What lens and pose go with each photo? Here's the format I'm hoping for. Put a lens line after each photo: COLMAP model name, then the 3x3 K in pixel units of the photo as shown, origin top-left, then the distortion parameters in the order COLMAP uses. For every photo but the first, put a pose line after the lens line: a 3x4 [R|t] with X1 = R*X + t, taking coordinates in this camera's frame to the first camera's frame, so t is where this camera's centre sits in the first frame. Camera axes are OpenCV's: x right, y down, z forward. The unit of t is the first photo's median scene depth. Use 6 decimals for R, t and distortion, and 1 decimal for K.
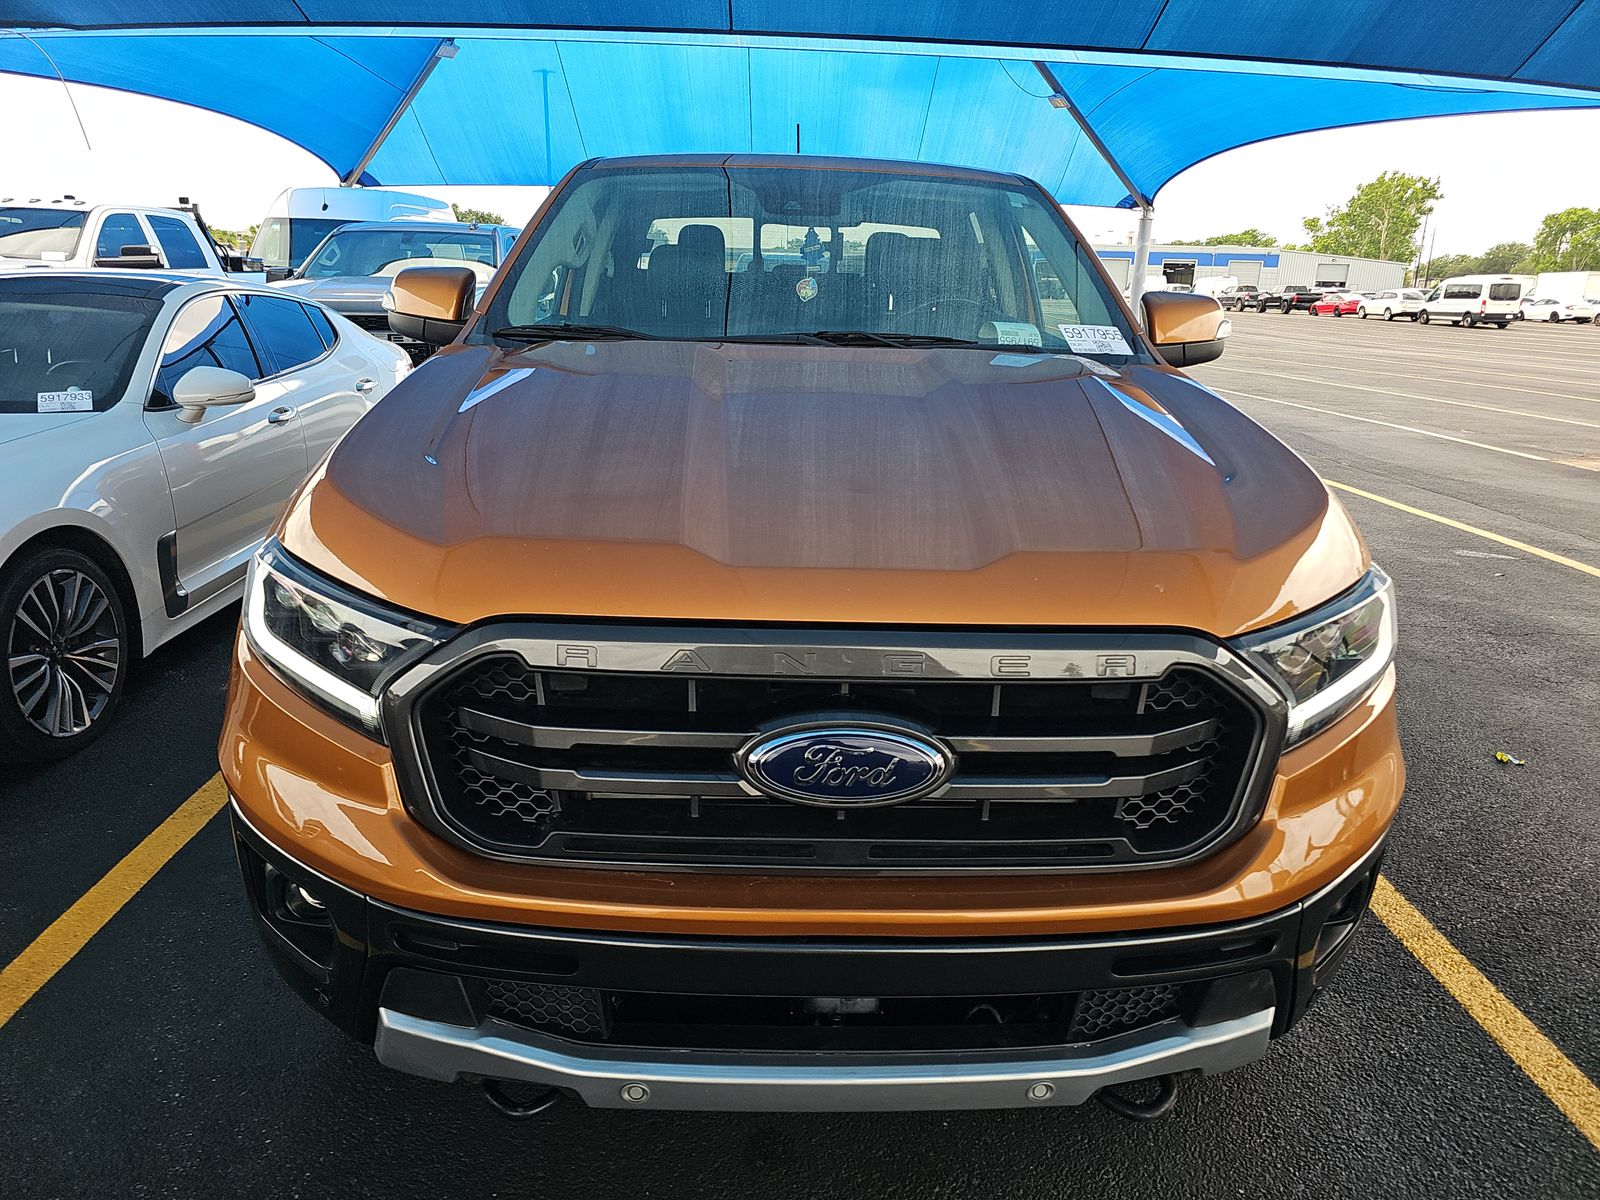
lens RADIAL K [[1063.6, 0, 800.0], [0, 1063.6, 600.0], [0, 0, 1]] dist [0.044470, -0.056291]
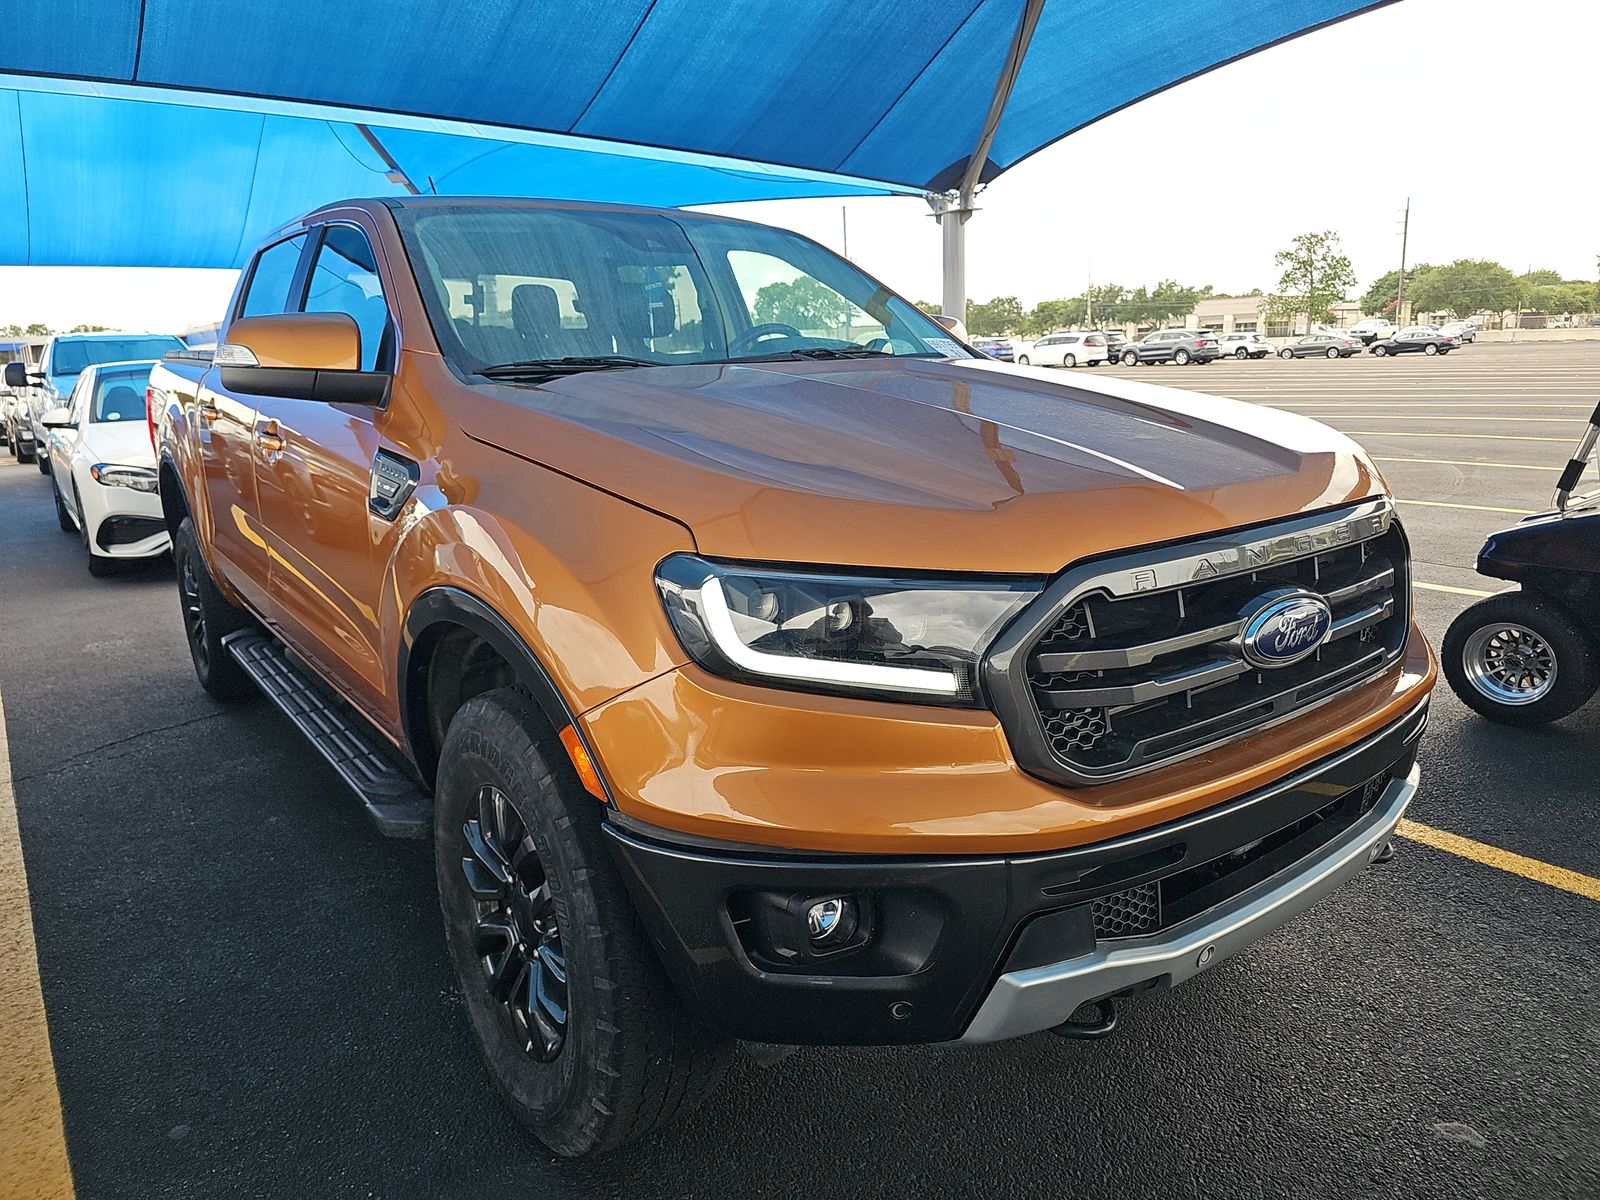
lens RADIAL K [[1063.6, 0, 800.0], [0, 1063.6, 600.0], [0, 0, 1]] dist [0.044470, -0.056291]
pose [[0.813905, -0.178693, 0.552835, -1.076266], [0.216511, 0.976275, -0.003194, -0.003251], [-0.539149, 0.122295, 0.833284, 0.224928]]
